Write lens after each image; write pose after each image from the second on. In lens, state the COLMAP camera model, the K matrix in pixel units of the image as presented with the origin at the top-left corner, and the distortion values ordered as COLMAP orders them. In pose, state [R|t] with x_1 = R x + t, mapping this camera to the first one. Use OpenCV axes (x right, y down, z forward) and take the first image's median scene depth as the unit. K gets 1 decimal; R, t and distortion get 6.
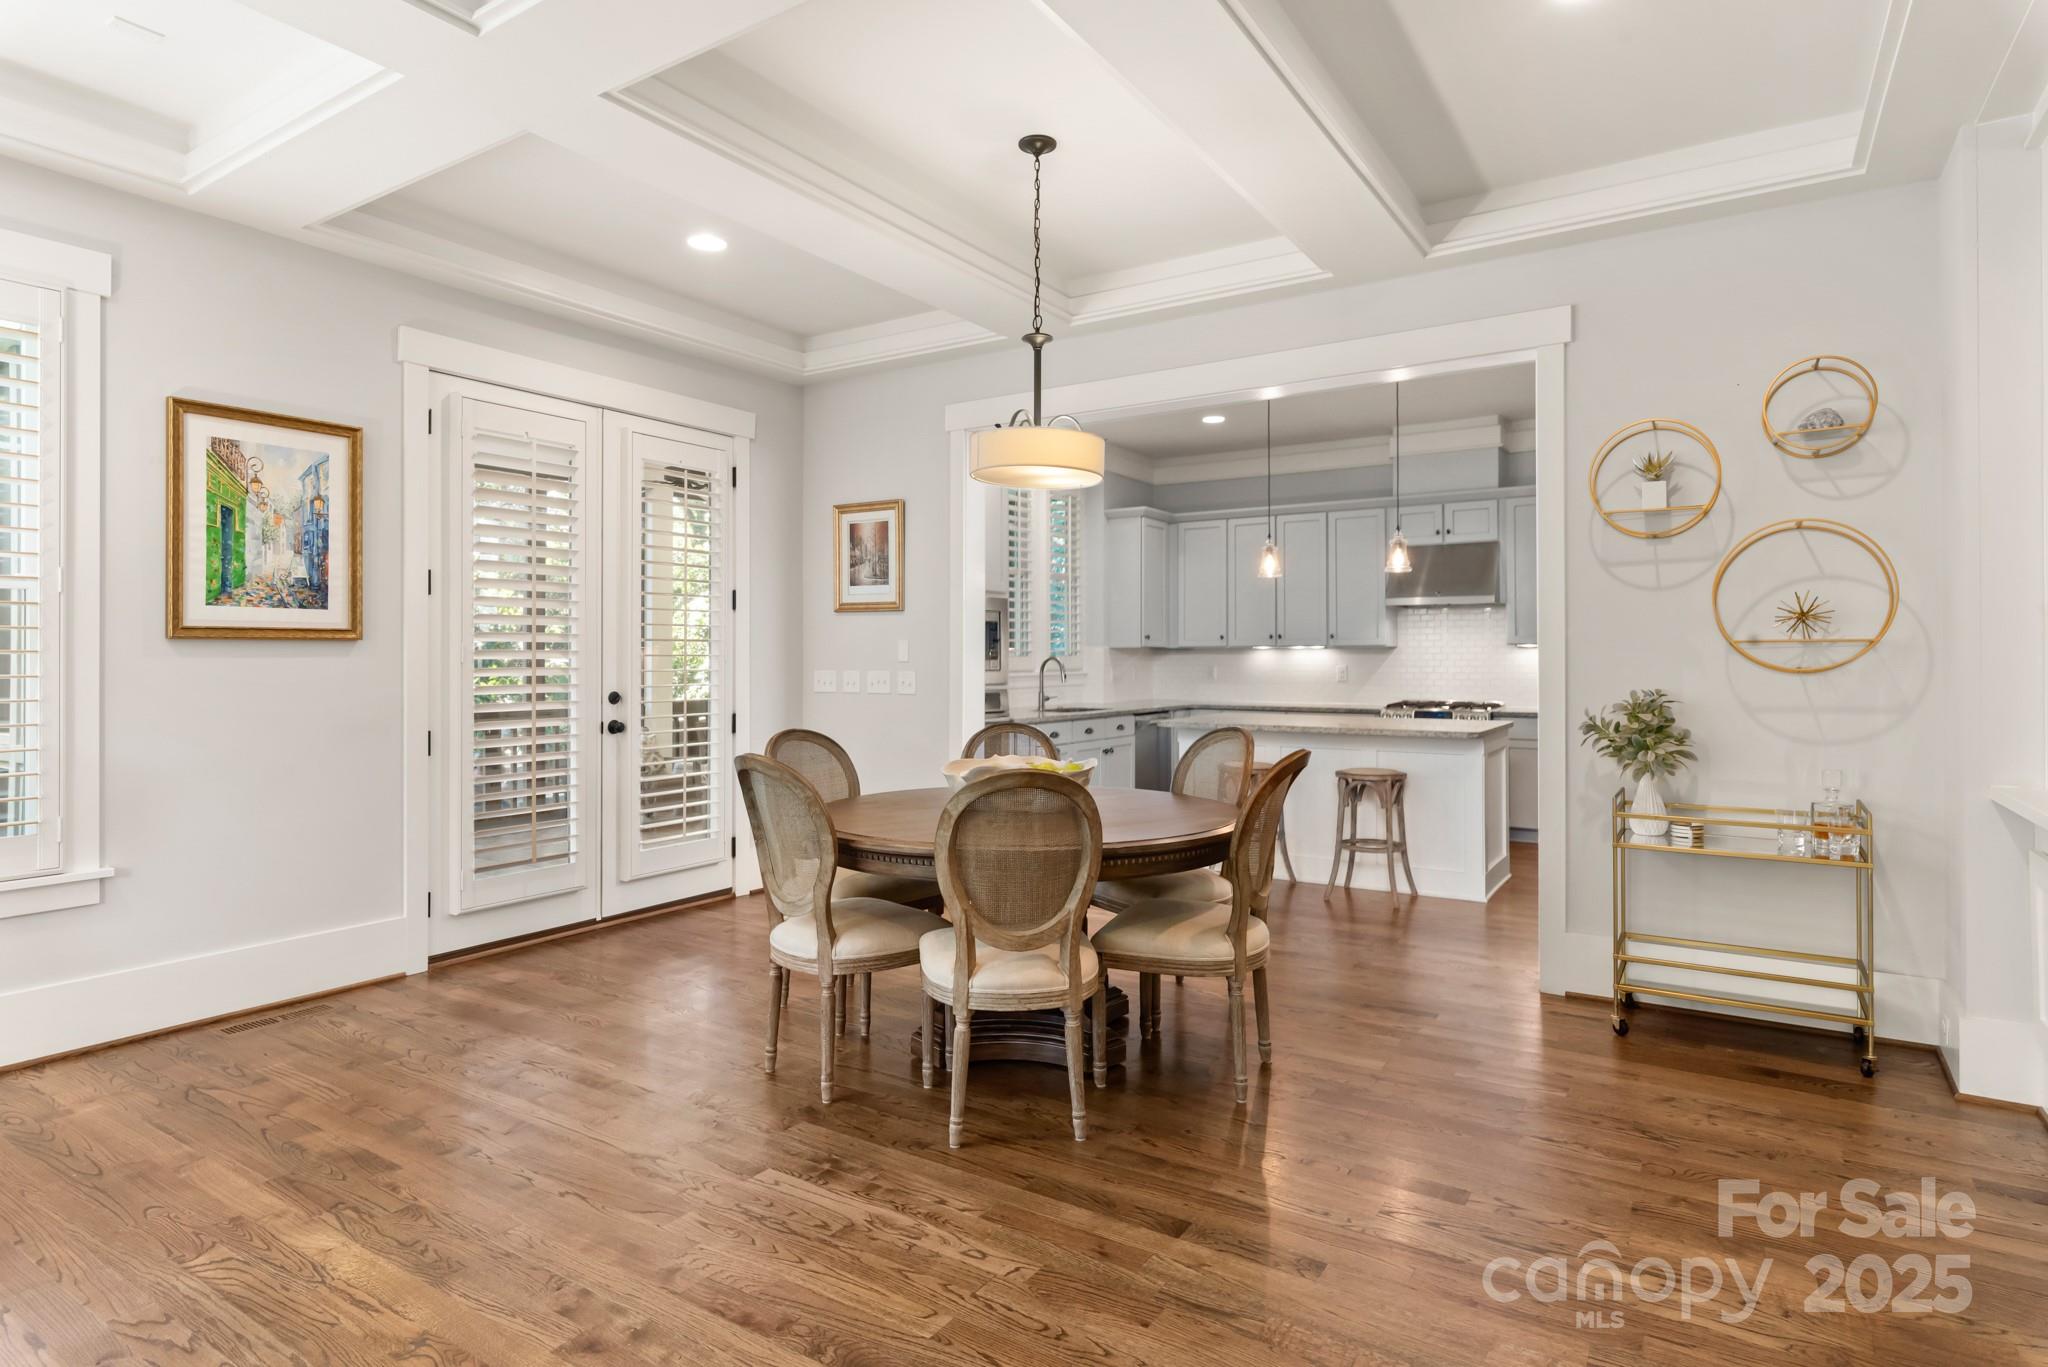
lens RADIAL K [[1091.1, 0, 1032.9], [0, 1091.1, 639.7], [0, 0, 1]] dist [0.004460, -0.001300]
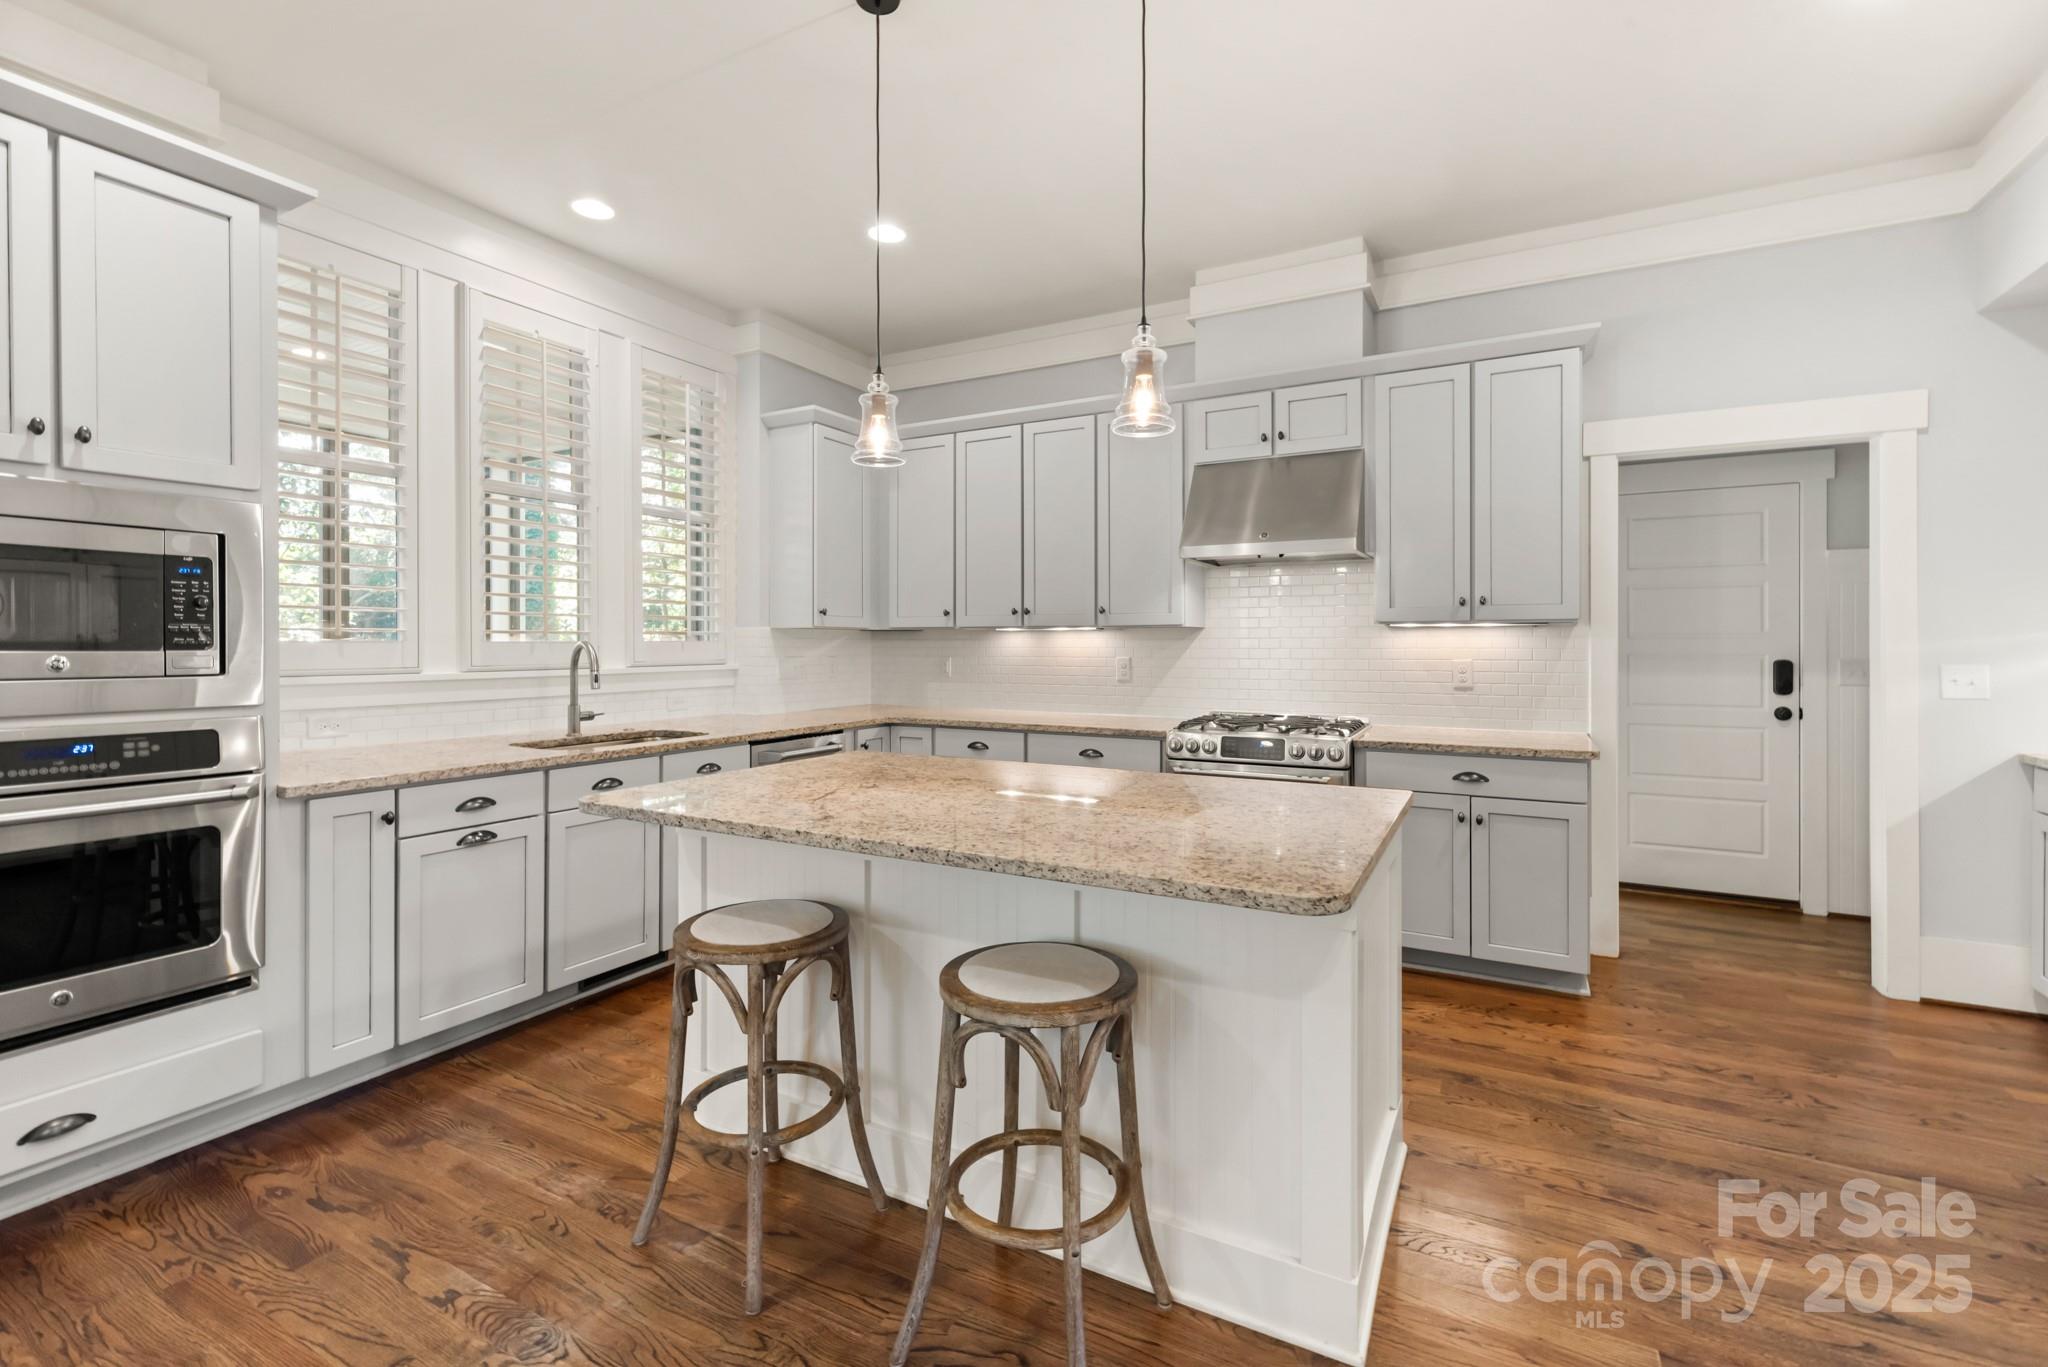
lens RADIAL K [[887.4, 0, 1037.4], [0, 887.4, 649.1], [0, 0, 1]] dist [0.003479, -0.000911]
pose [[0.997031, -0.001079, 0.076993, 0.209424], [-0.000498, 0.999791, 0.020460, 0.009132], [-0.076999, -0.020437, 0.996822, 0.521899]]
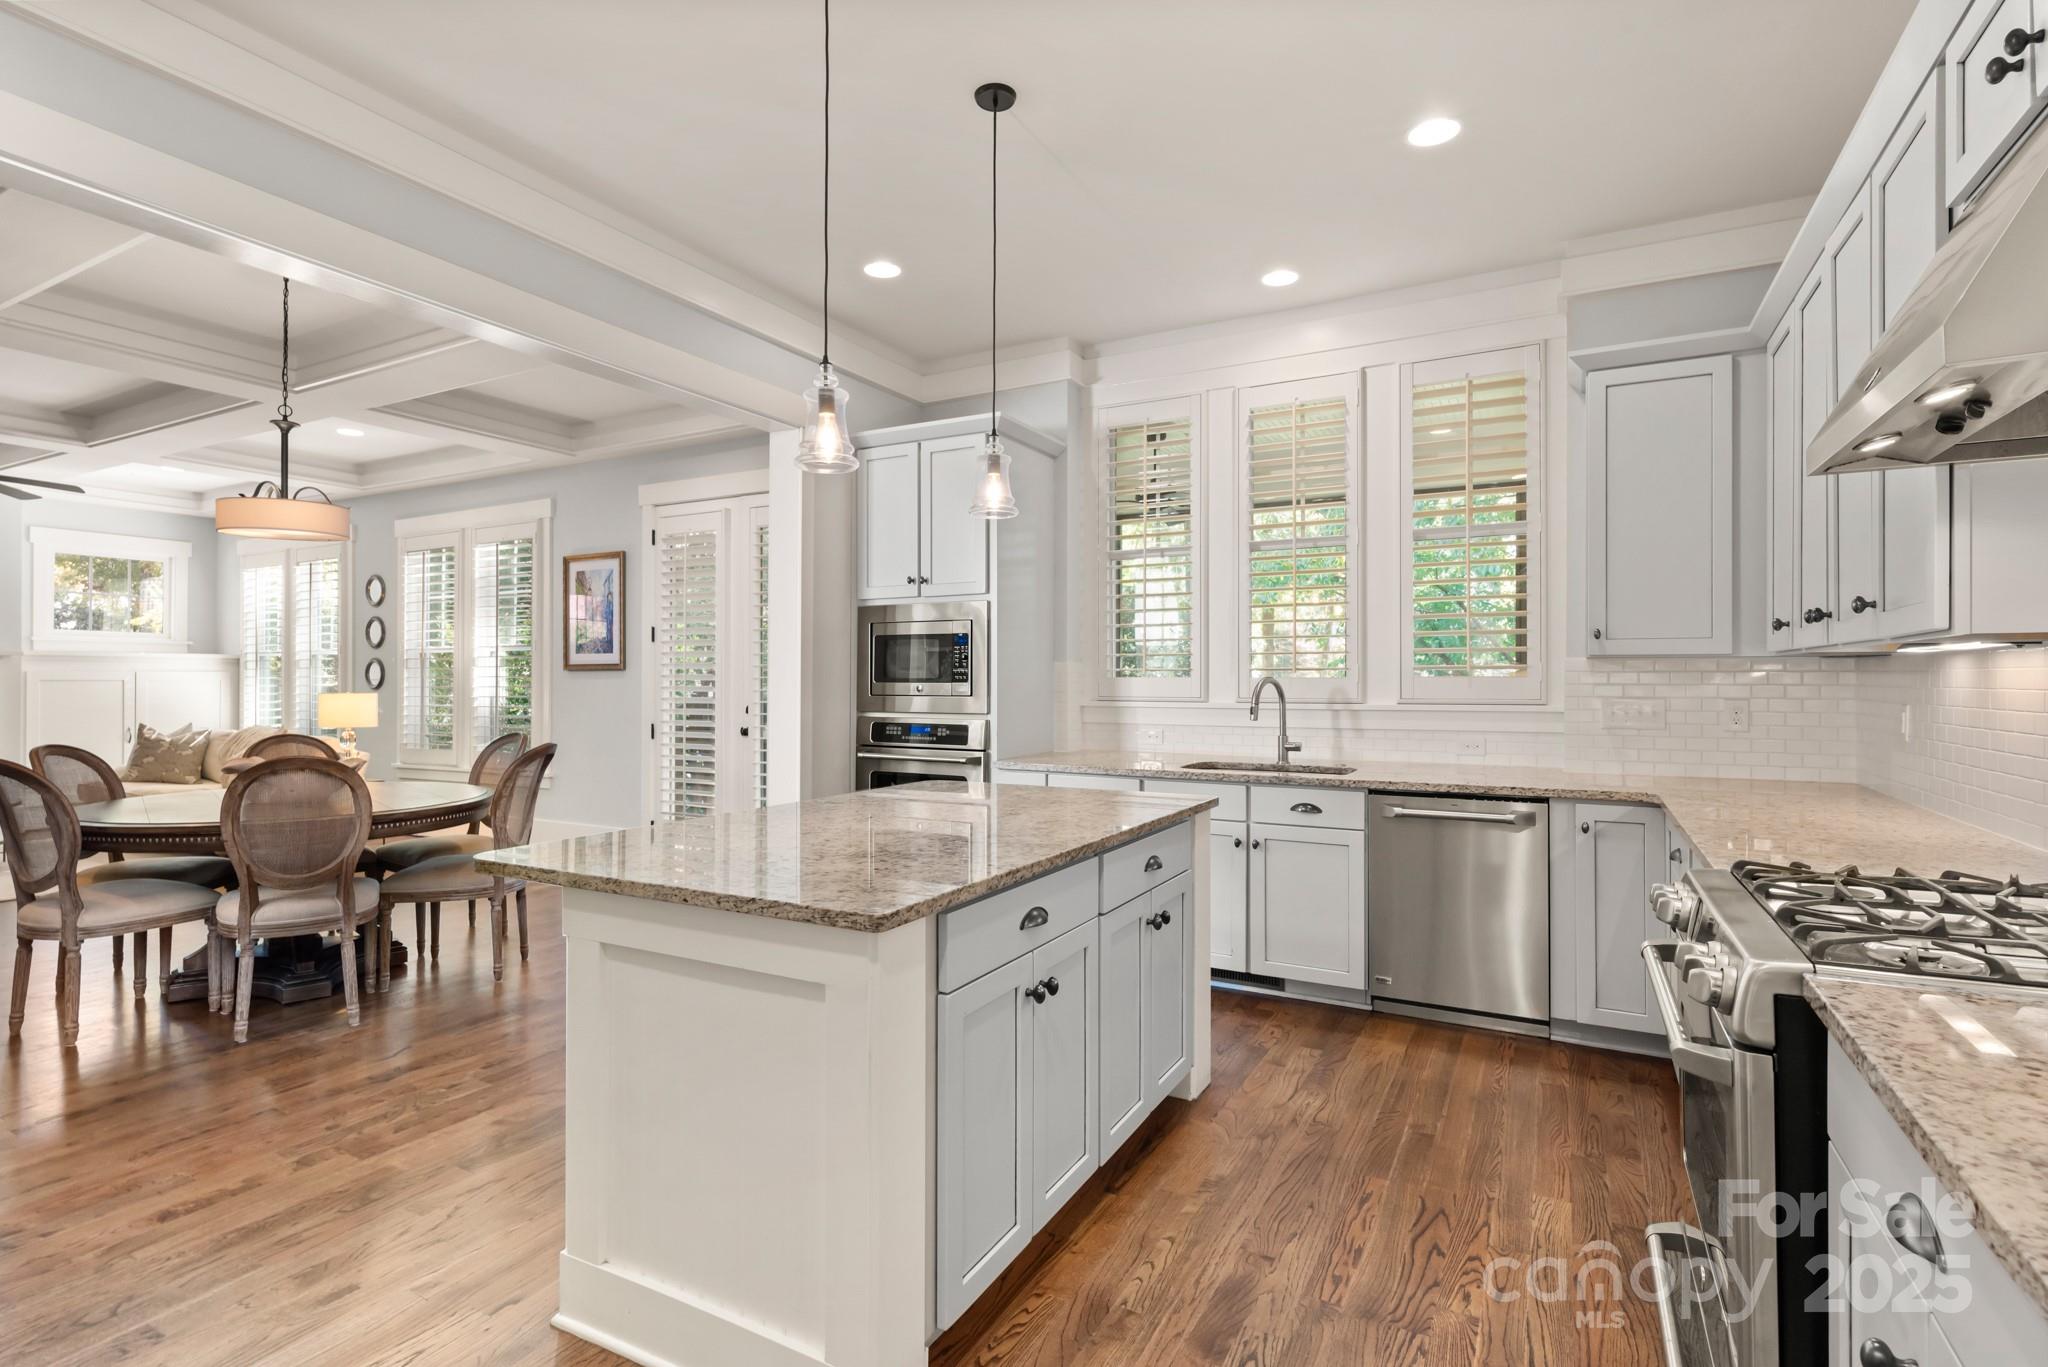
lens RADIAL K [[993.2, 0, 1023.4], [0, 993.2, 677.6], [0, 0, 1]] dist [0.000660, -0.000263]
pose [[0.066036, -0.003787, -0.997810, 0.550510], [0.013941, 0.999899, -0.002872, 0.014379], [0.997720, -0.013720, 0.066082, 0.811656]]
